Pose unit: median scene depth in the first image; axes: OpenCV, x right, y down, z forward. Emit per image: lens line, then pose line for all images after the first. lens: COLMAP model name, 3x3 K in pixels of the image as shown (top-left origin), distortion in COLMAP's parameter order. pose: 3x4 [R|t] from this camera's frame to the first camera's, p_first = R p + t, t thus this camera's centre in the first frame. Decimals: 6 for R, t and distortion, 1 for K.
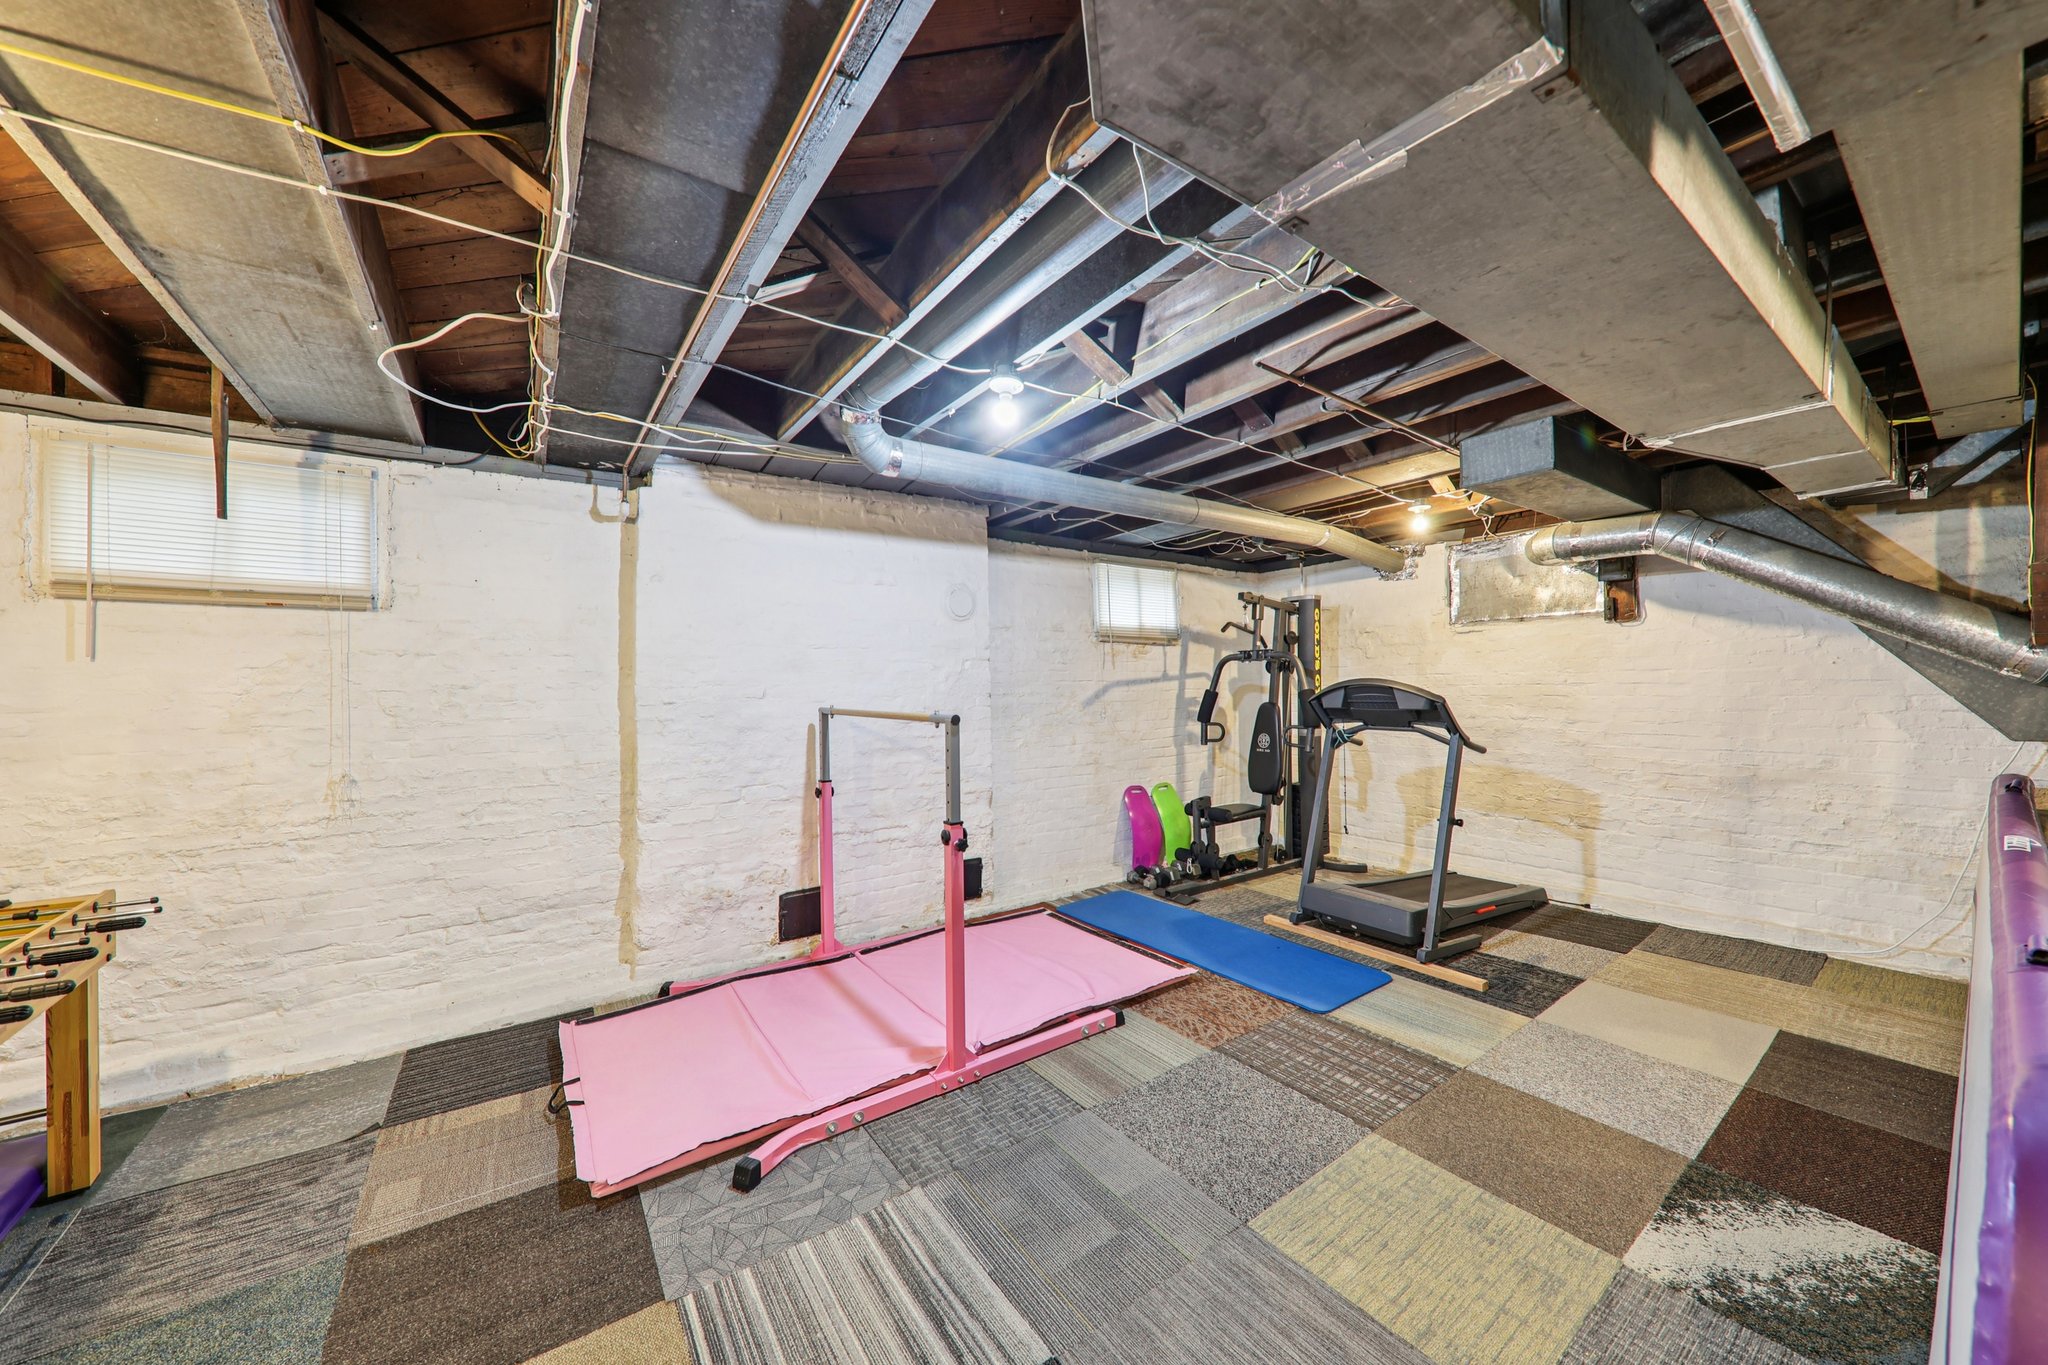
lens RADIAL K [[708.1, 0, 1023.5], [0, 708.1, 686.3], [0, 0, 1]] dist [-0.001668, -0.000317]
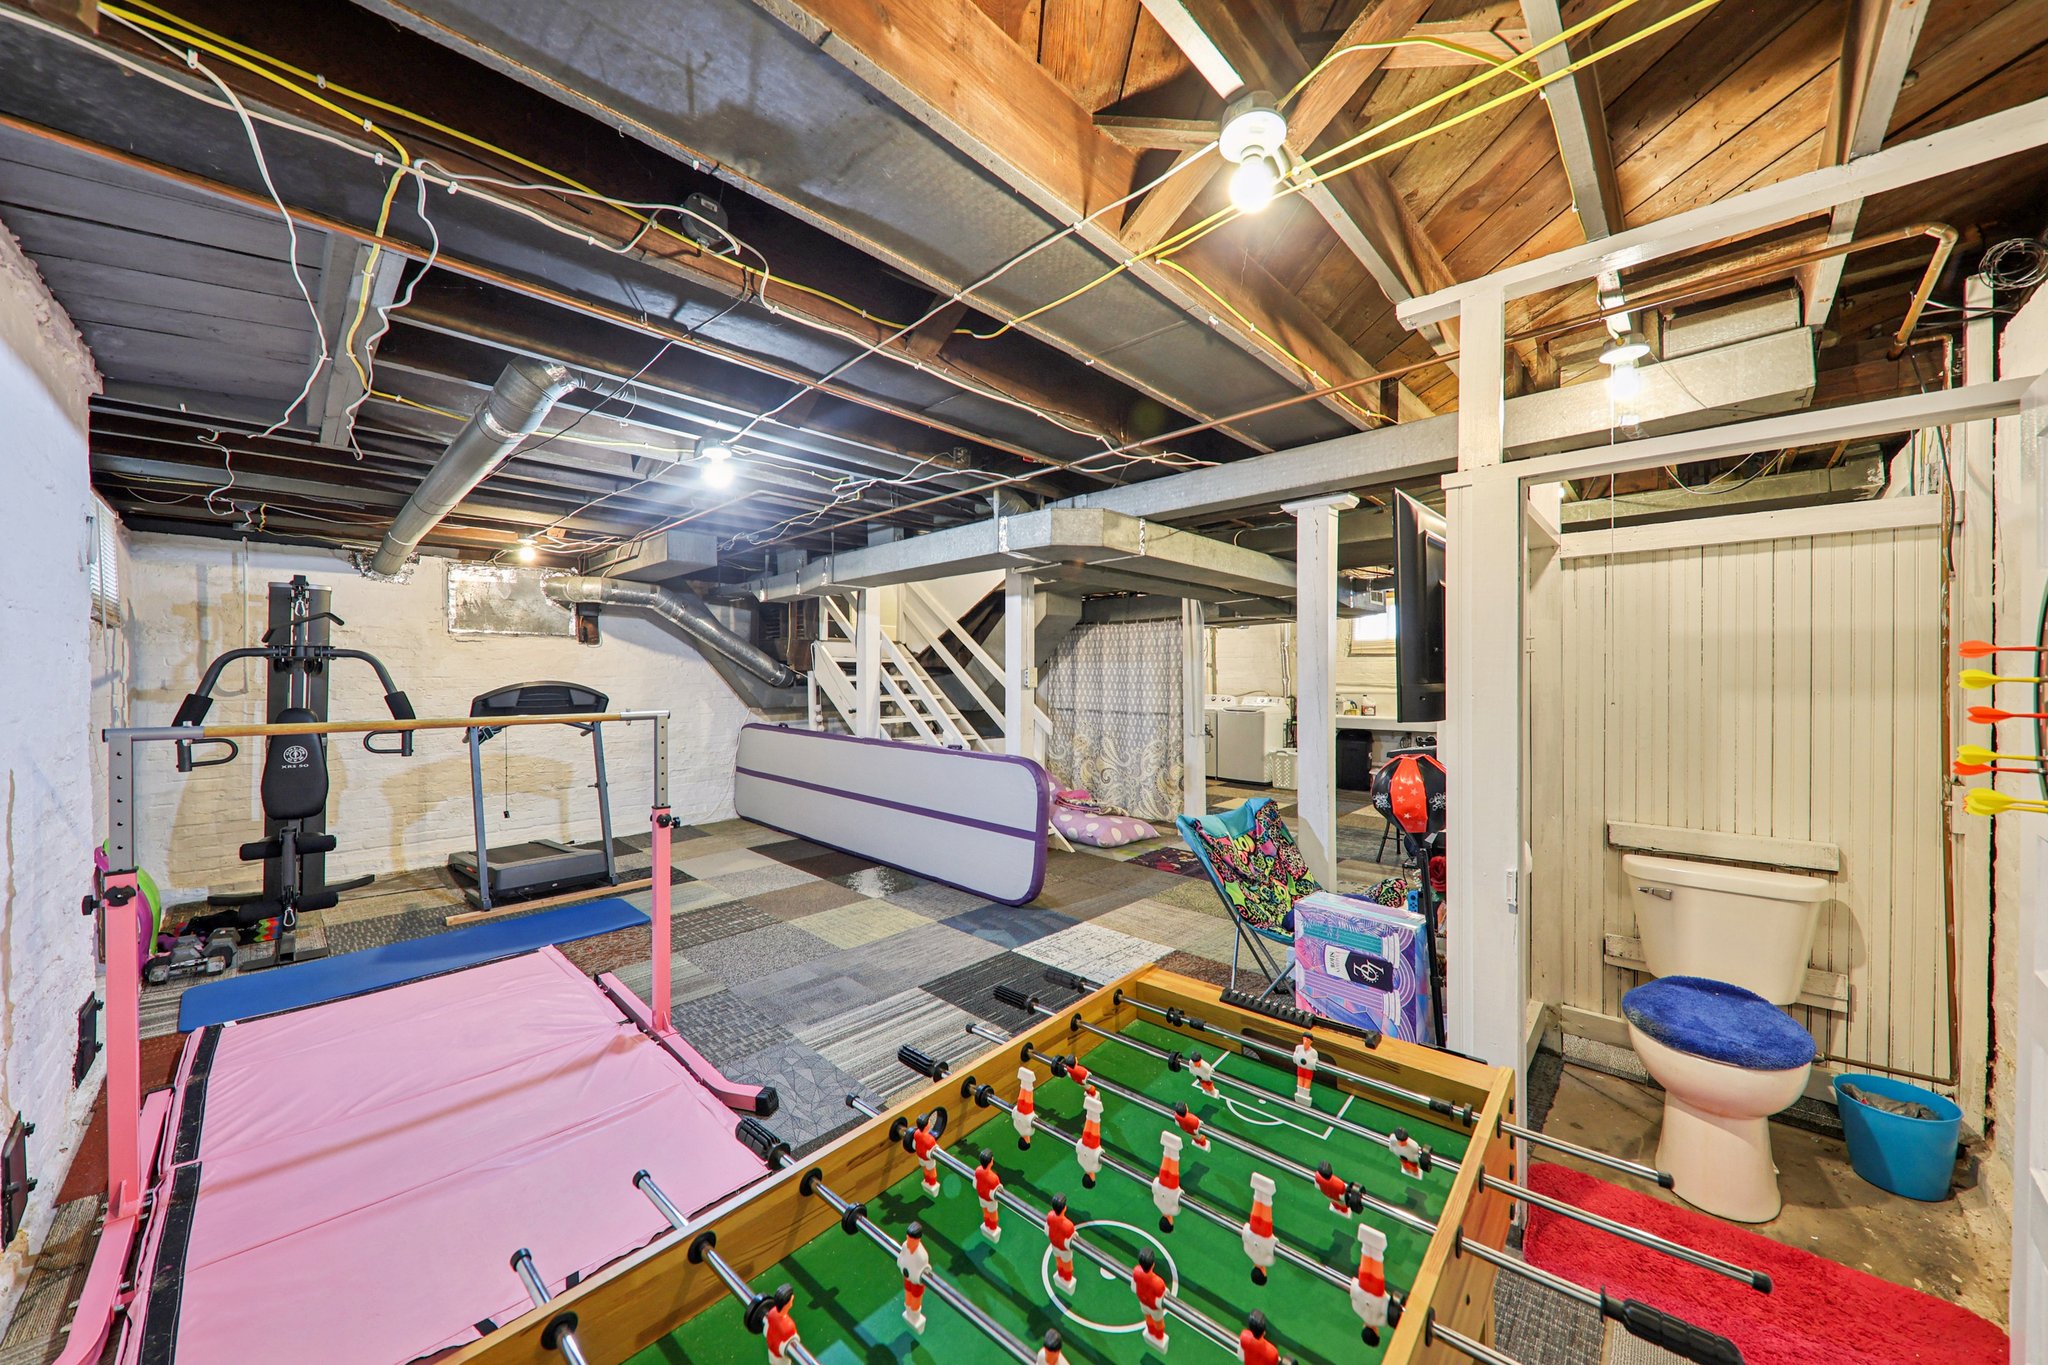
lens RADIAL K [[708.1, 0, 1028.9], [0, 708.1, 681.4], [0, 0, 1]] dist [-0.001668, -0.000317]
pose [[-0.196977, 0.006901, 0.980384, -0.865481], [0.007792, 0.999955, -0.005473, 0.003187], [-0.980377, 0.006561, -0.197022, 0.426929]]
